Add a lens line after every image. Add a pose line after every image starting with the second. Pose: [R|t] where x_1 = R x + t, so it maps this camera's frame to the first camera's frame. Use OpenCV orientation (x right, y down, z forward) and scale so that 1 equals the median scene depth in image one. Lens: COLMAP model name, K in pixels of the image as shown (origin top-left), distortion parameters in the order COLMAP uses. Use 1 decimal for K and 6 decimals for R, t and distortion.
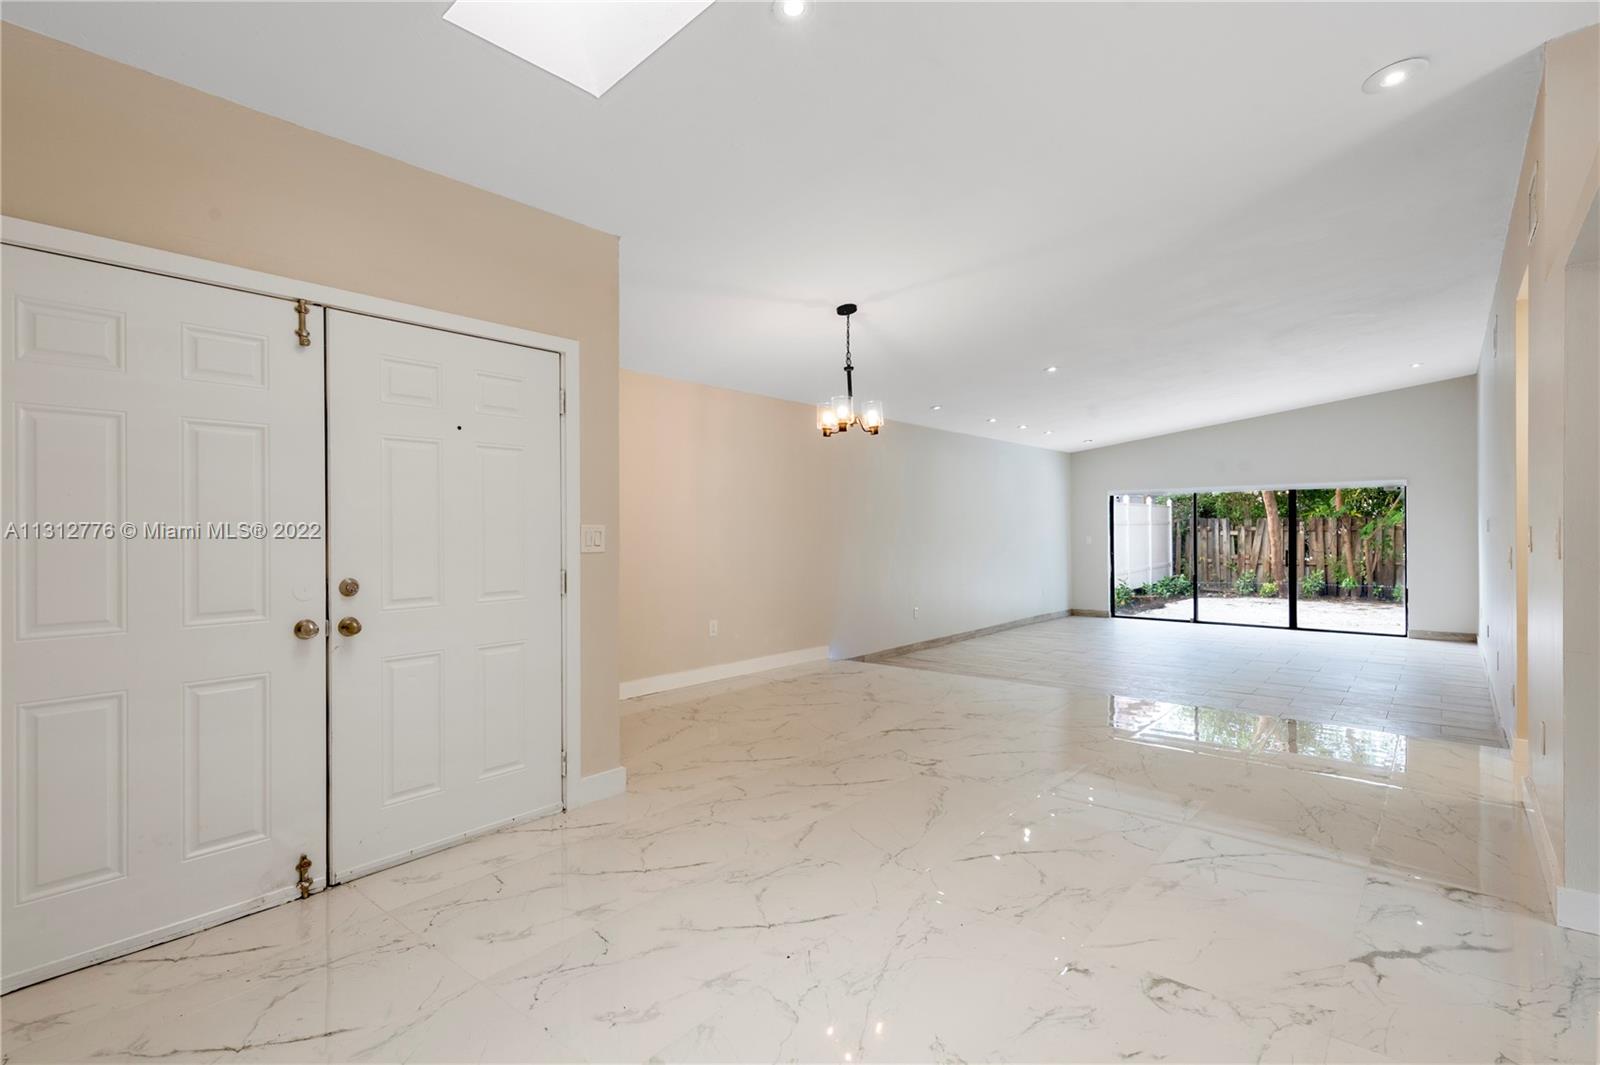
lens RADIAL K [[763.7, 0, 805.2], [0, 763.7, 532.7], [0, 0, 1]] dist [0.018986, -0.005766]
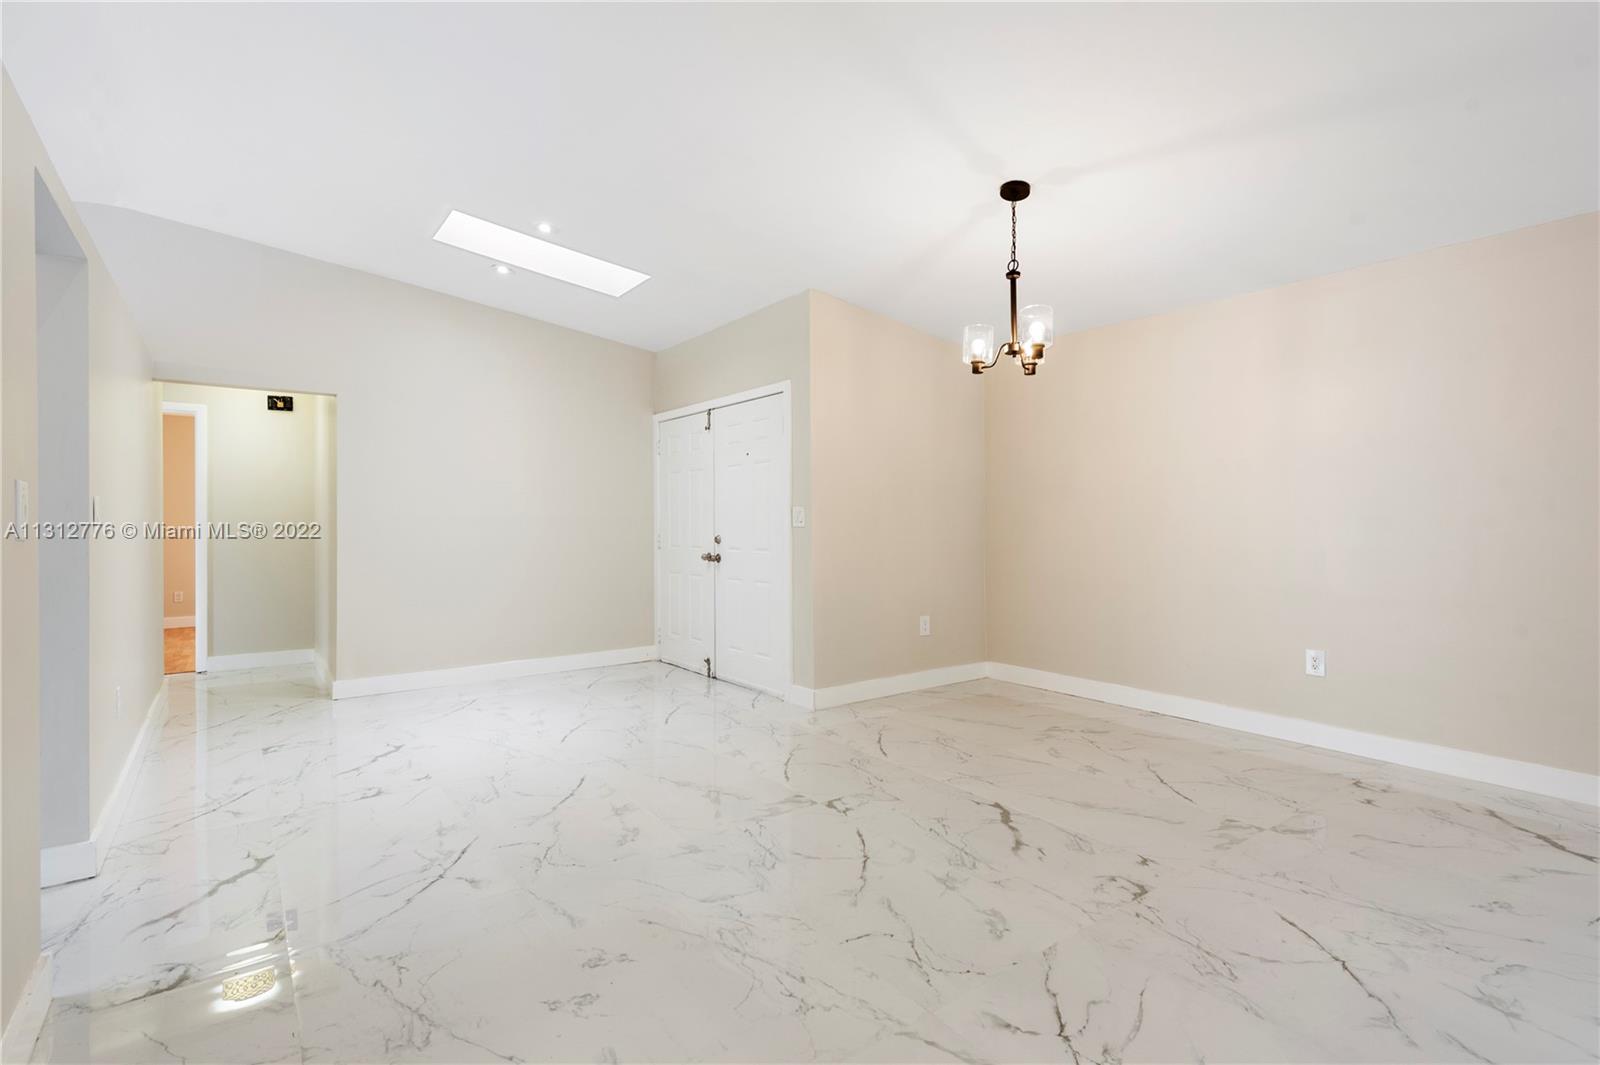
lens RADIAL K [[763.7, 0, 800.2], [0, 763.7, 527.6], [0, 0, 1]] dist [0.018986, -0.005766]
pose [[-0.237318, 0.012158, -0.971356, 0.400893], [0.000804, 0.999924, 0.012319, 0.003850], [0.971432, 0.002143, -0.237310, 0.498394]]
